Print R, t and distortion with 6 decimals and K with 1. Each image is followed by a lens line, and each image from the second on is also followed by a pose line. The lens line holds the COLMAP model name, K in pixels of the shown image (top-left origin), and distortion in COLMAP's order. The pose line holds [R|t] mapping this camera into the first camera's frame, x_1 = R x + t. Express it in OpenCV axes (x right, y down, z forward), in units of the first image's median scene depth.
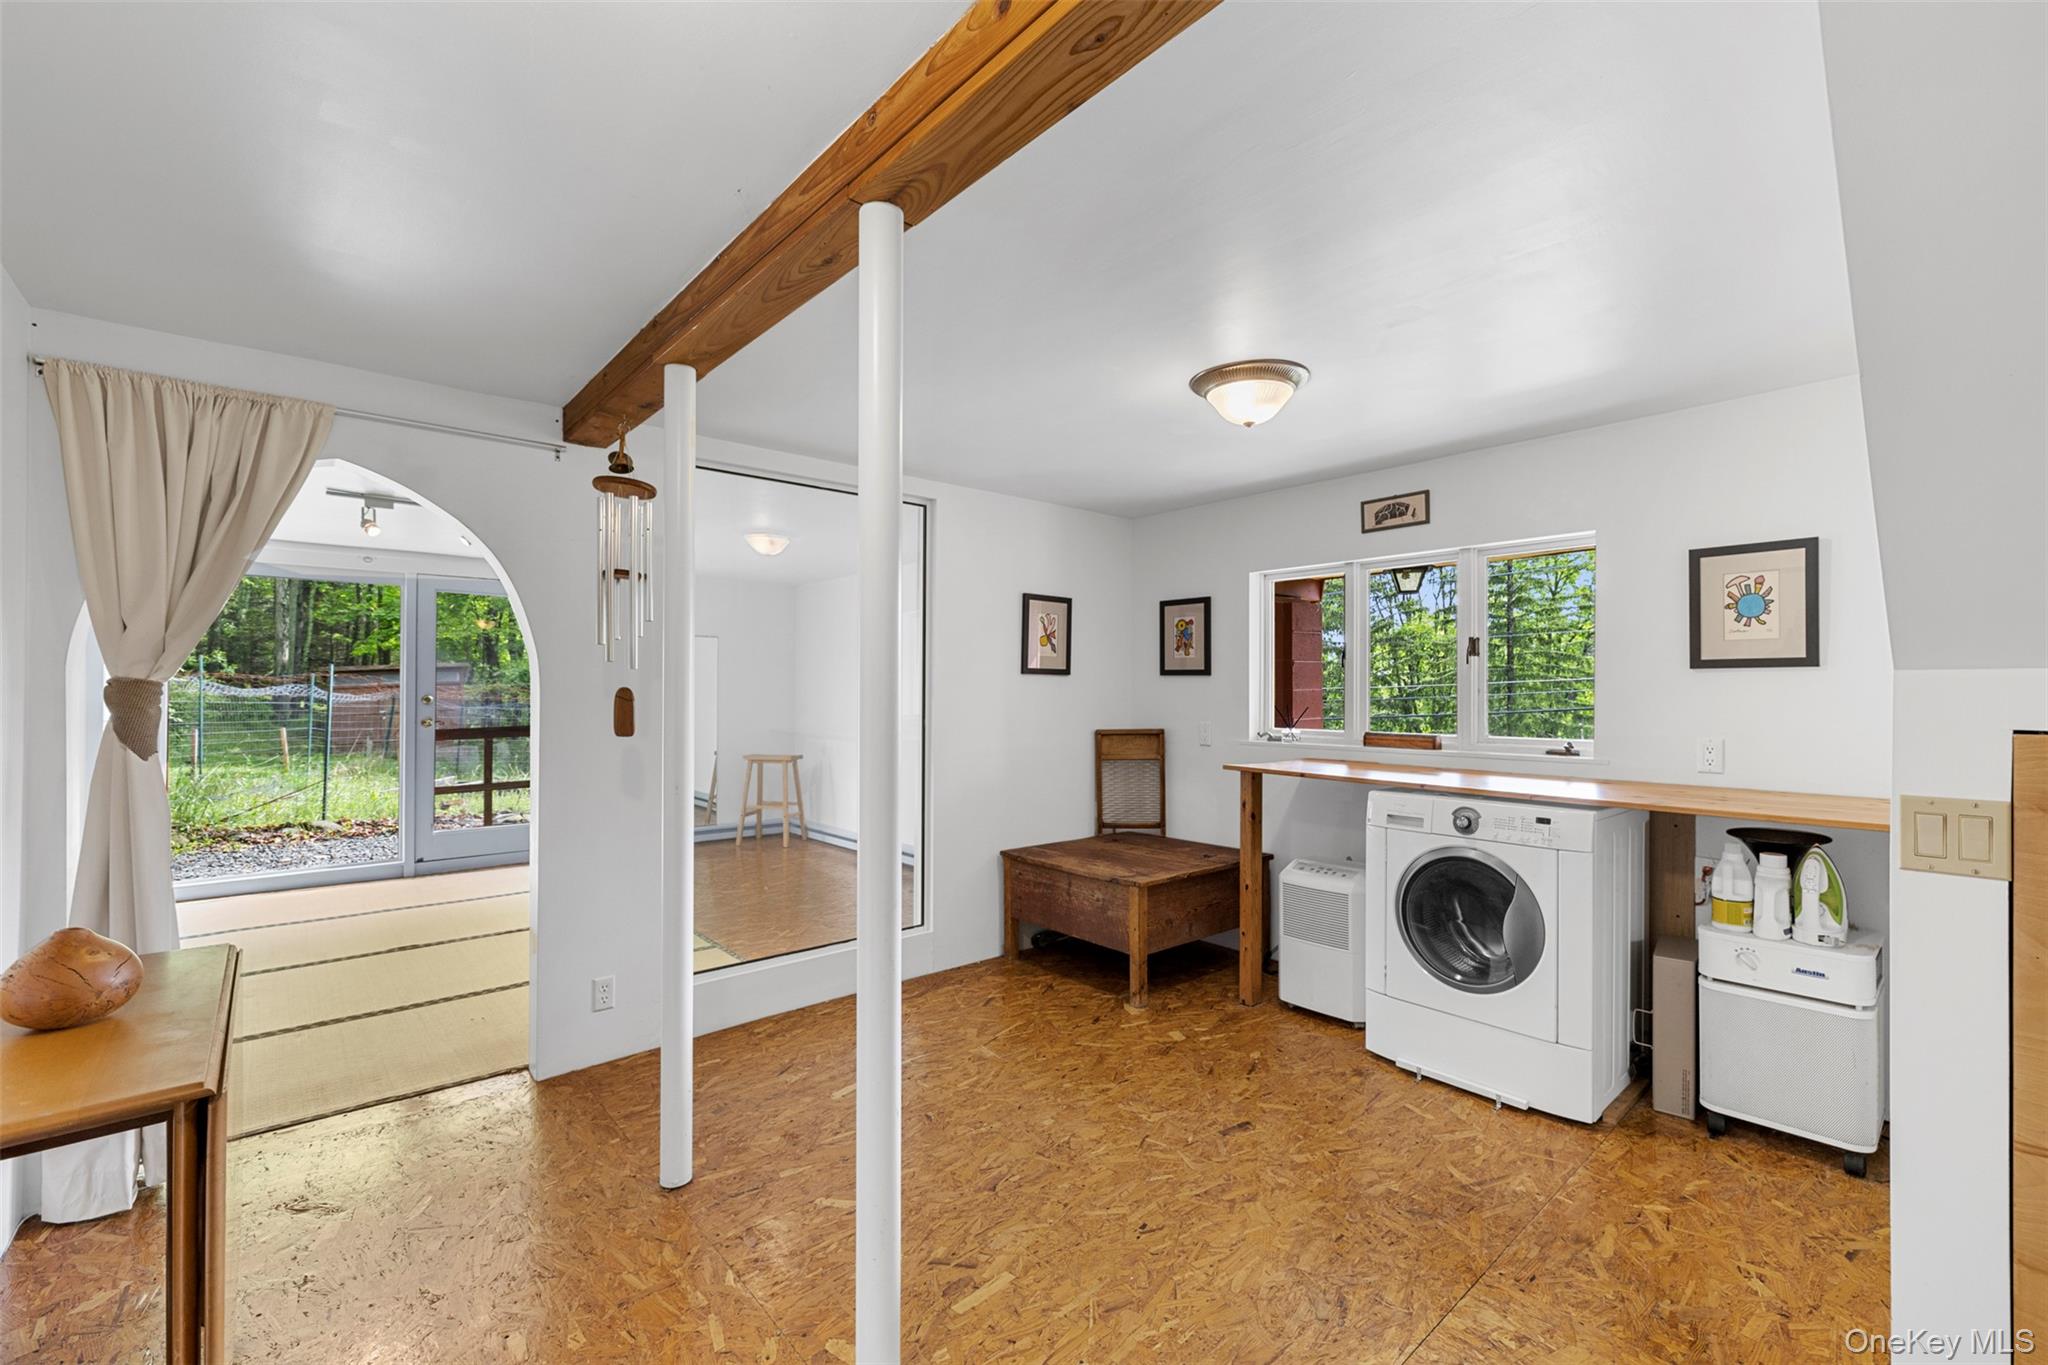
lens RADIAL K [[867.7, 0, 1024.8], [0, 867.7, 681.6], [0, 0, 1]] dist [-0.001085, -0.000082]
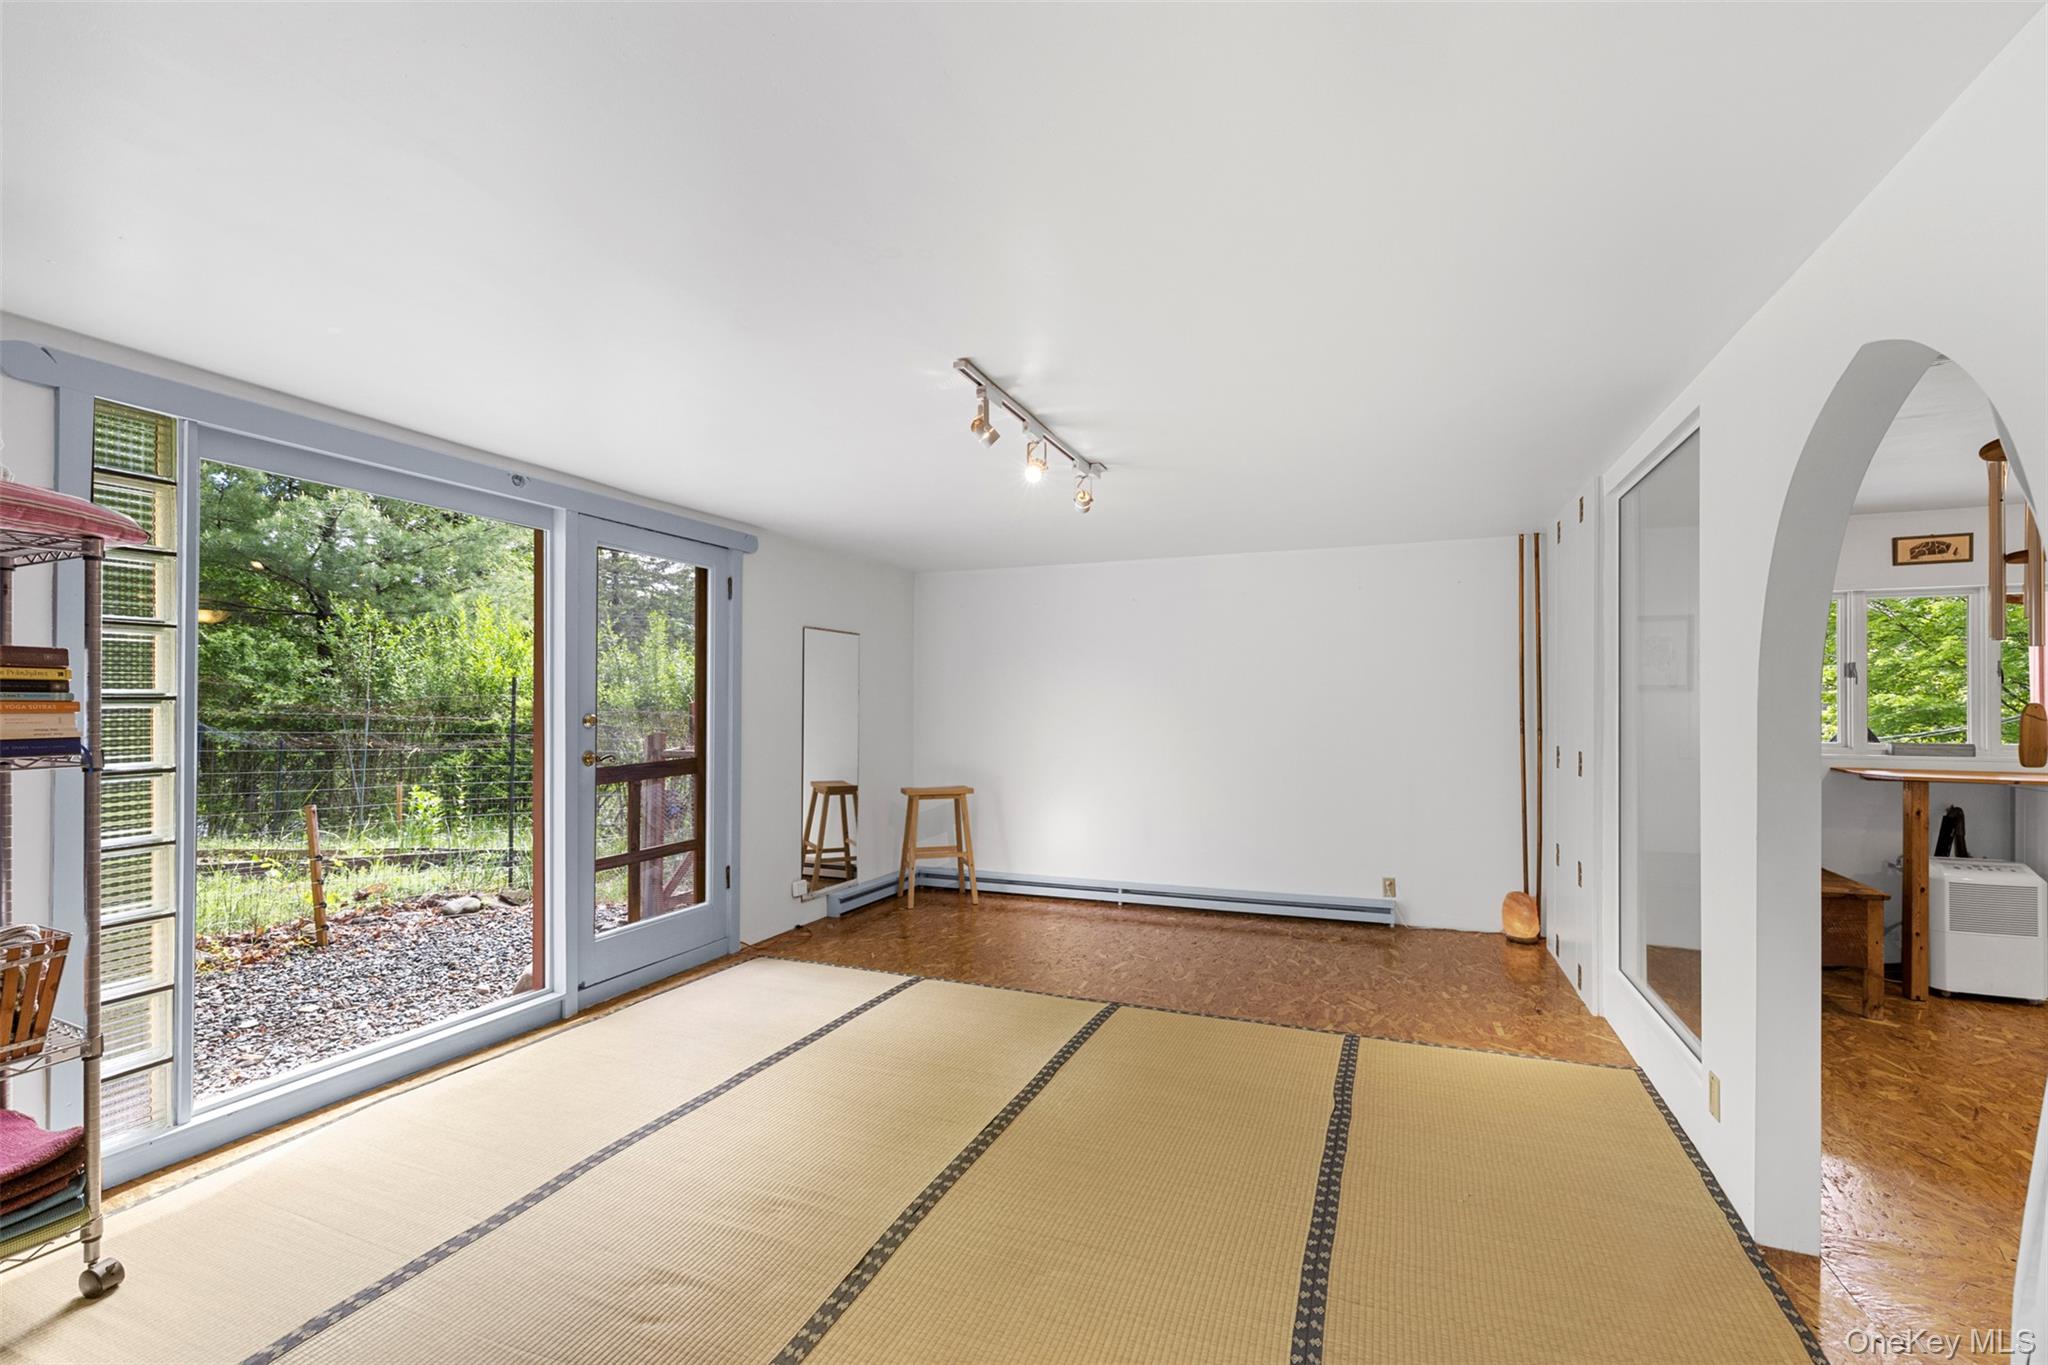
lens RADIAL K [[867.7, 0, 1032.2], [0, 867.7, 697.6], [0, 0, 1]] dist [-0.001085, -0.000082]
pose [[0.887625, 0.004983, 0.460539, -1.002853], [-0.004237, 0.999988, -0.002654, 0.007295], [-0.460546, 0.000404, 0.887636, 0.462030]]
